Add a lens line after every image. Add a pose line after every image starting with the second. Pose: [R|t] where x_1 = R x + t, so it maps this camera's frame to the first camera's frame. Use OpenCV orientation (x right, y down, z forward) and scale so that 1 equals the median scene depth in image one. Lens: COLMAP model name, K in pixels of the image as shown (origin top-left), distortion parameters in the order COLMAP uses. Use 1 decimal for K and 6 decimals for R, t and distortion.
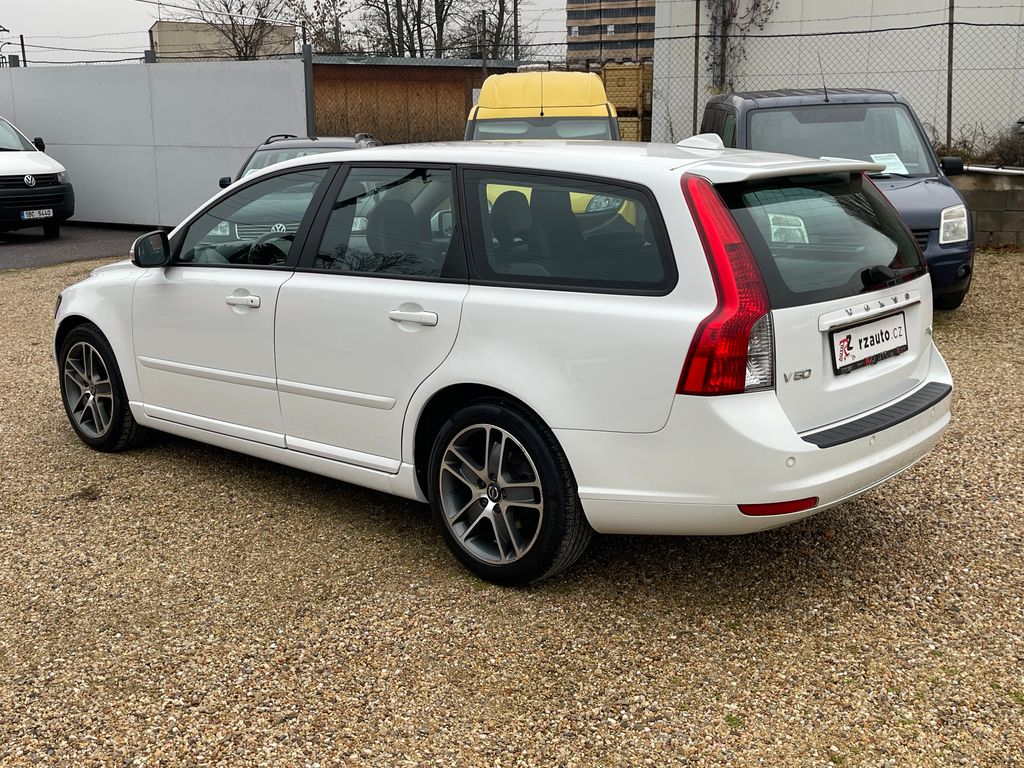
lens RADIAL K [[1166.6, 0, 512.0], [0, 1166.6, 384.0], [0, 0, 1]] dist [0.068559, -0.002425]
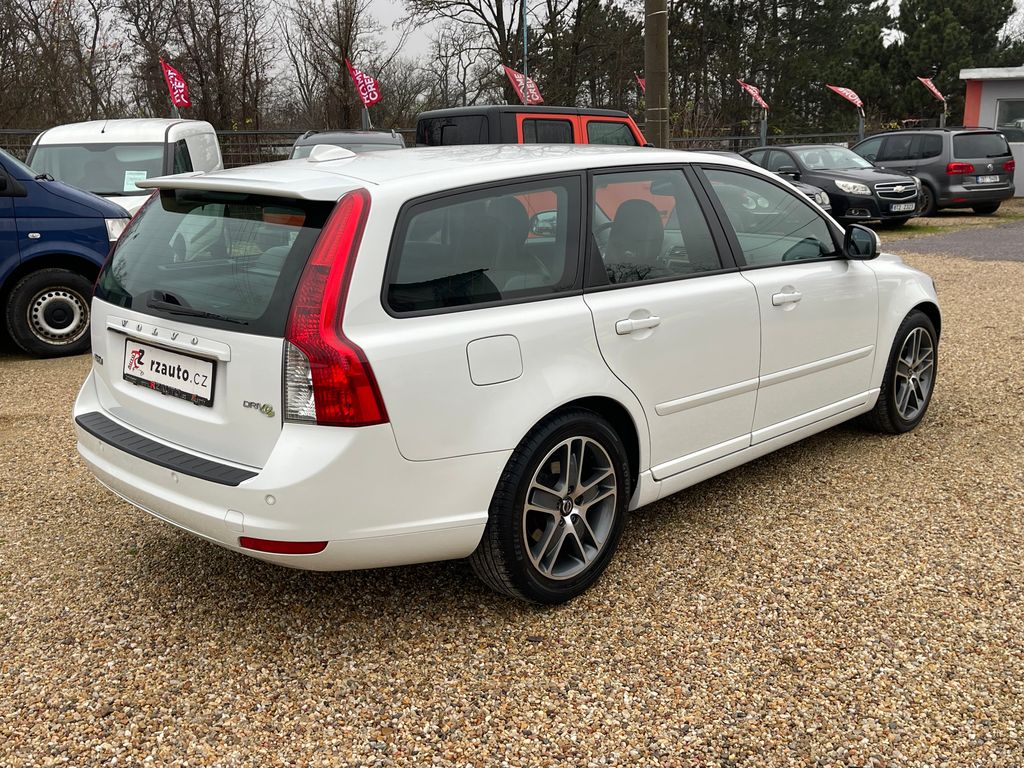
lens RADIAL K [[1073.9, 0, 512.0], [0, 1073.9, 384.0], [0, 0, 1]] dist [0.103955, 0.005113]
pose [[-0.065284, 0.247642, -0.966649, 1.166508], [-0.198874, 0.946053, 0.255797, -0.313165], [0.977848, 0.208941, -0.012513, 1.320878]]
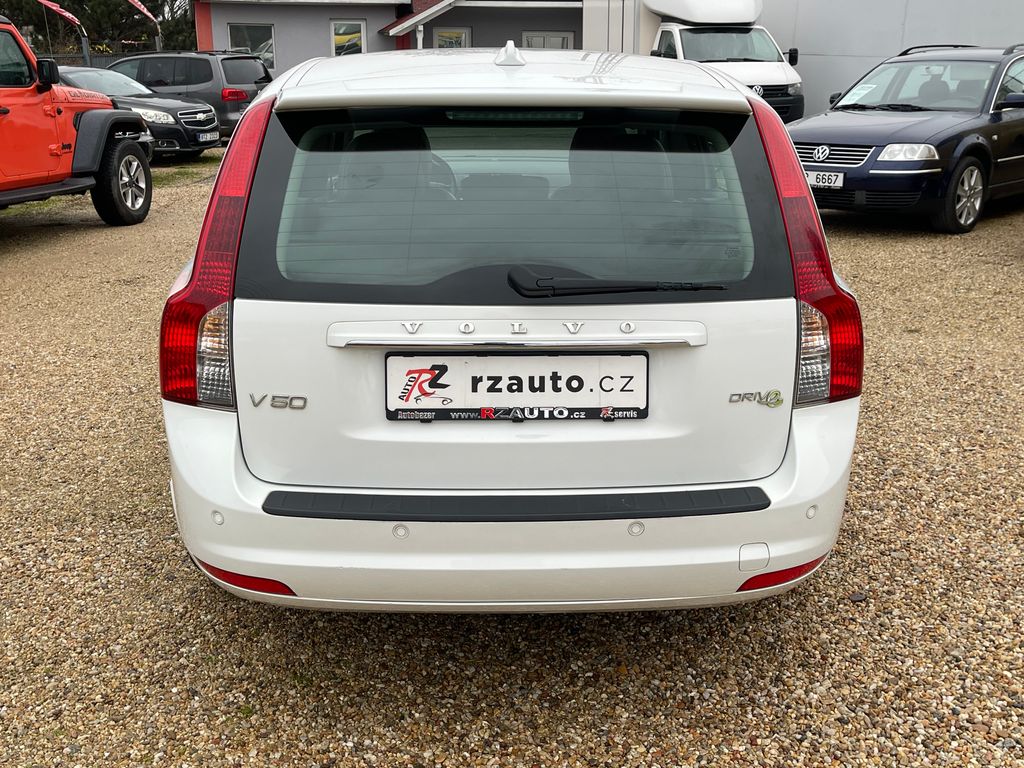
lens RADIAL K [[1166.6, 0, 512.0], [0, 1166.6, 384.0], [0, 0, 1]] dist [0.068559, -0.002425]
pose [[0.684171, 0.218494, -0.695823, 0.754614], [-0.169352, 0.975586, 0.139825, -0.126368], [0.709387, 0.022174, 0.704471, 0.578119]]
